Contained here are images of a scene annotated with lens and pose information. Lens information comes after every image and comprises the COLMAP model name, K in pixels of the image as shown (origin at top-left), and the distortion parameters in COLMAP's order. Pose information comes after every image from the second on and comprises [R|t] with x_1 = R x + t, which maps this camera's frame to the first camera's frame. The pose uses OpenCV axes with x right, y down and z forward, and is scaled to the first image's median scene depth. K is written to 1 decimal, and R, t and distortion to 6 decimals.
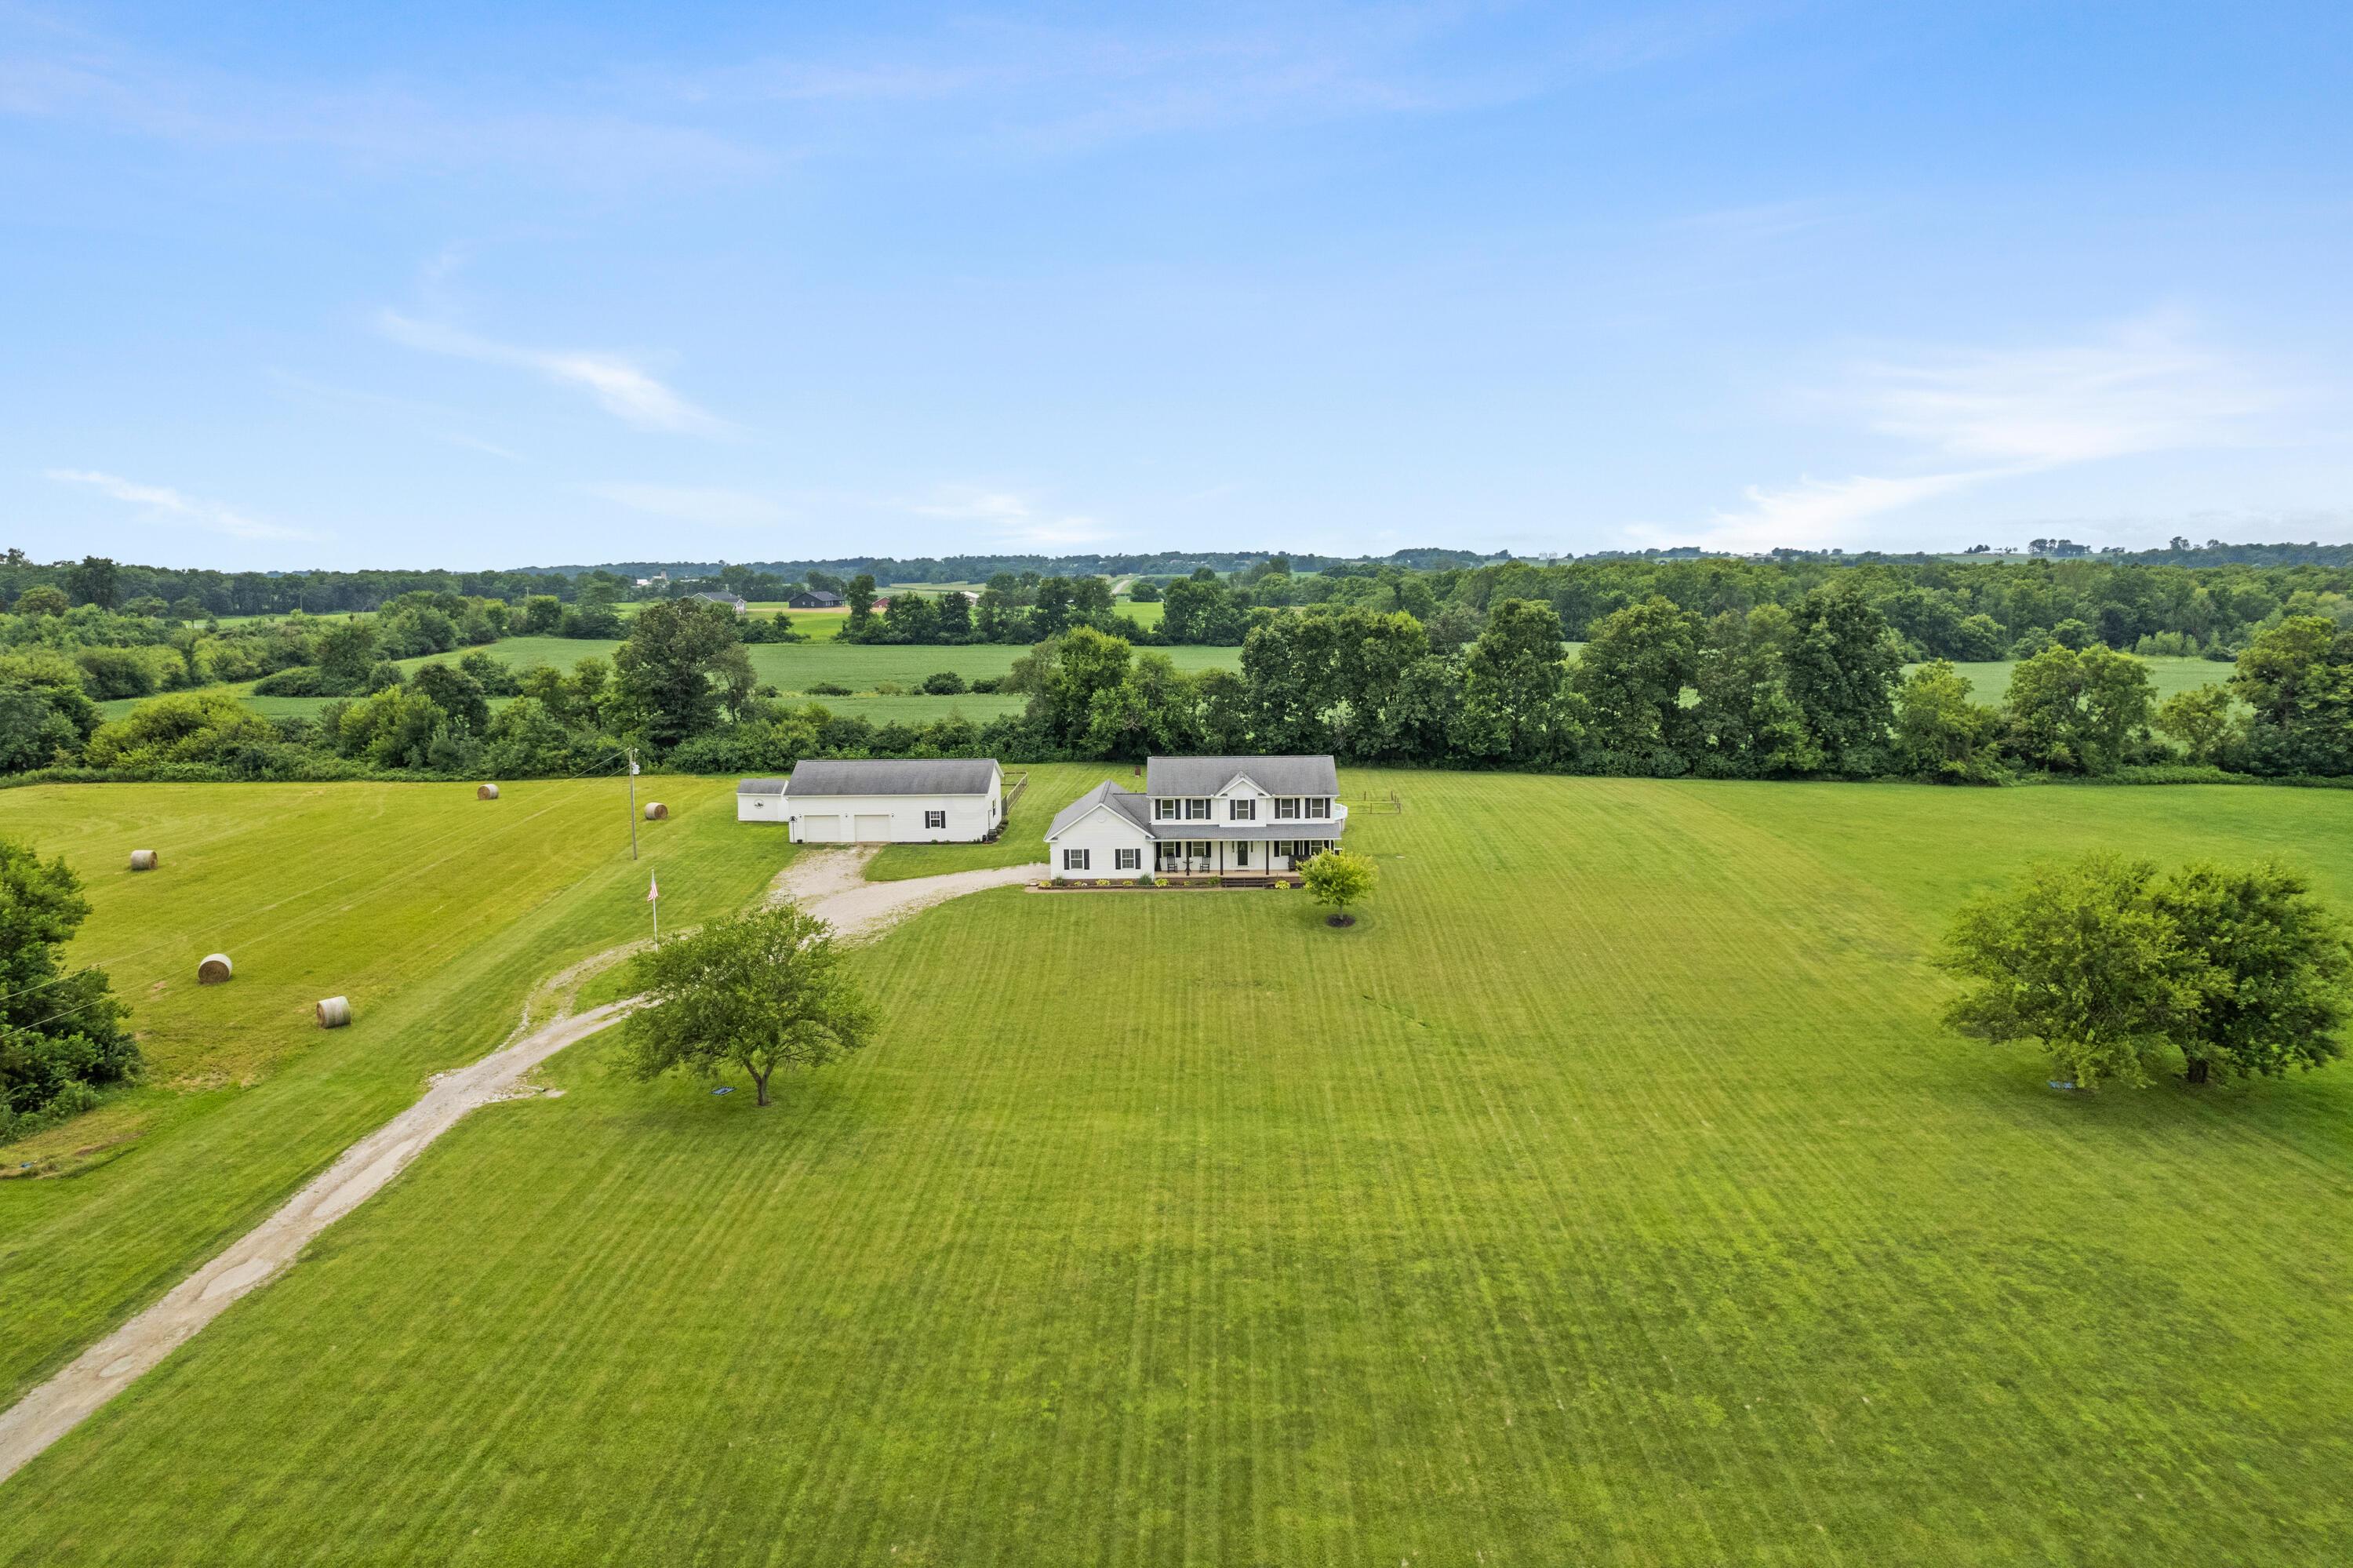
lens RADIAL K [[1508.9, 0, 1185.8], [0, 1508.9, 749.2], [0, 0, 1]] dist [-0.069383, 0.059704]
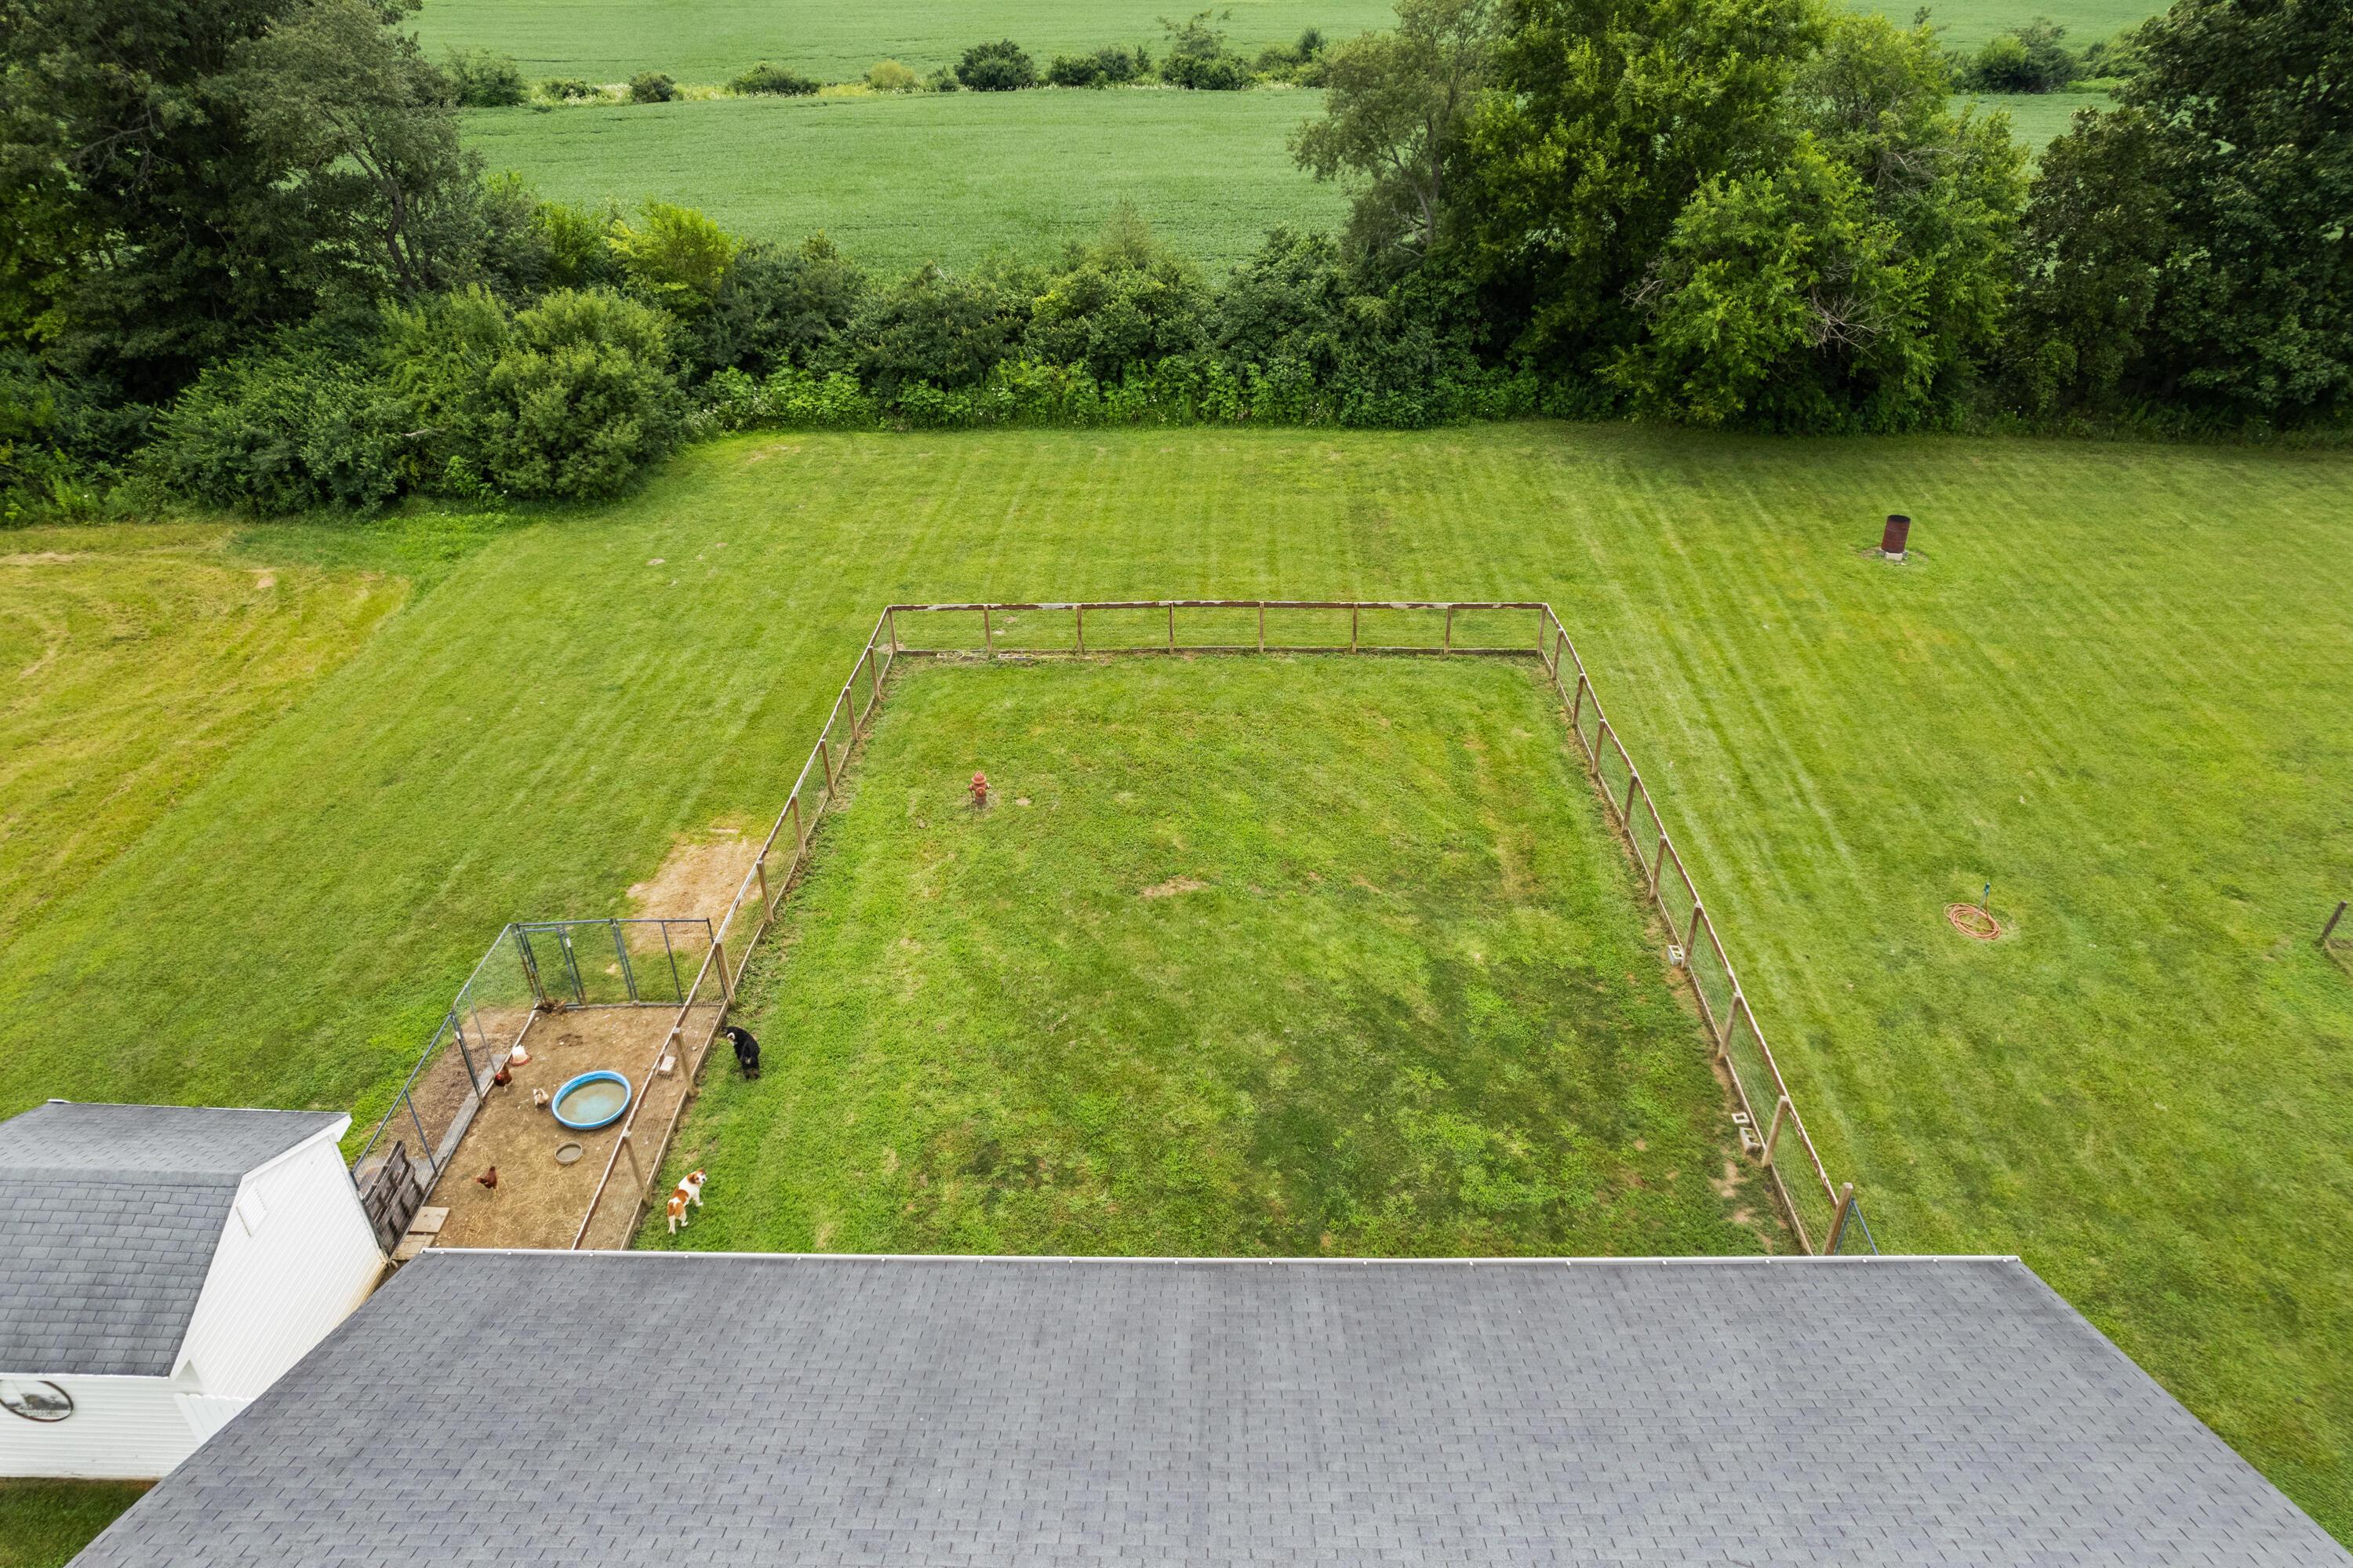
lens RADIAL K [[1508.9, 0, 1184.6], [0, 1508.9, 778.4], [0, 0, 1]] dist [-0.069383, 0.059704]
pose [[0.999906, 0.005047, -0.012762, -0.146305], [0.000651, 0.911419, 0.411480, -0.051147], [0.013709, -0.411450, 0.911329, 0.720633]]
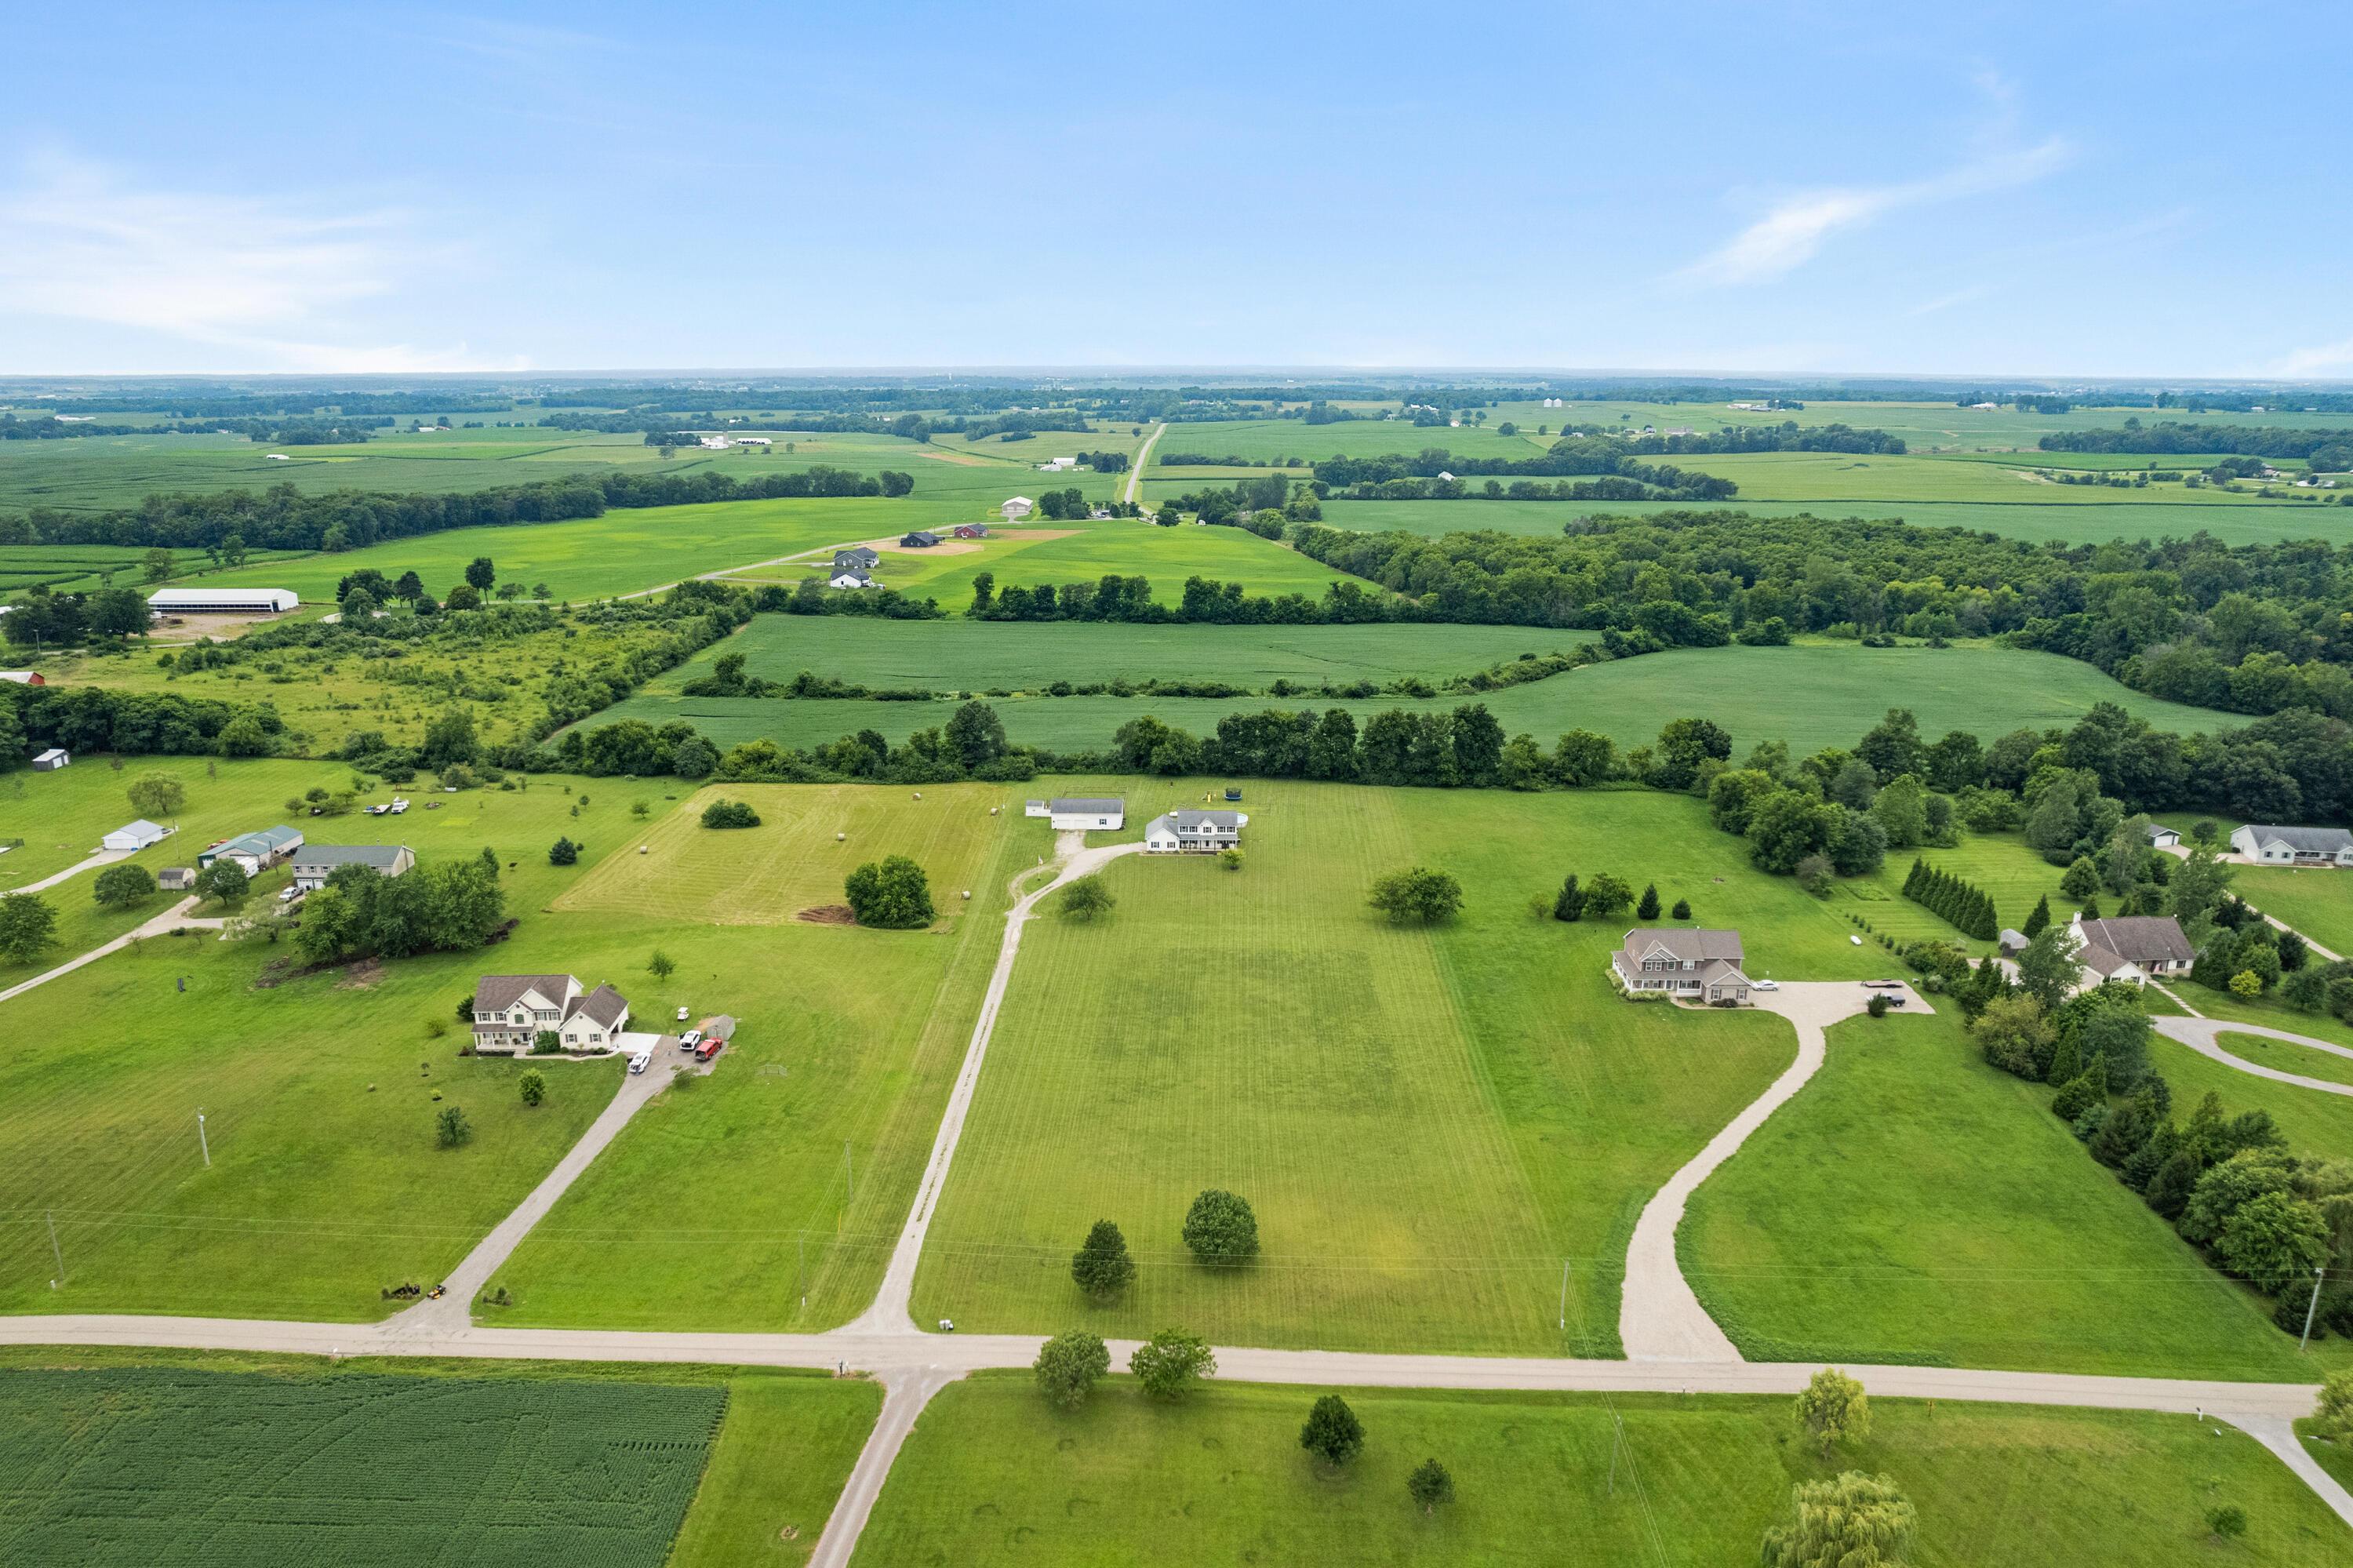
lens RADIAL K [[1508.9, 0, 1176.1], [0, 1508.9, 788.8], [0, 0, 1]] dist [-0.069383, 0.059704]
pose [[0.999793, 0.012406, -0.016107, 0.013950], [-0.009854, 0.988661, 0.149838, -0.329492], [0.017783, -0.149649, 0.988579, -1.348650]]
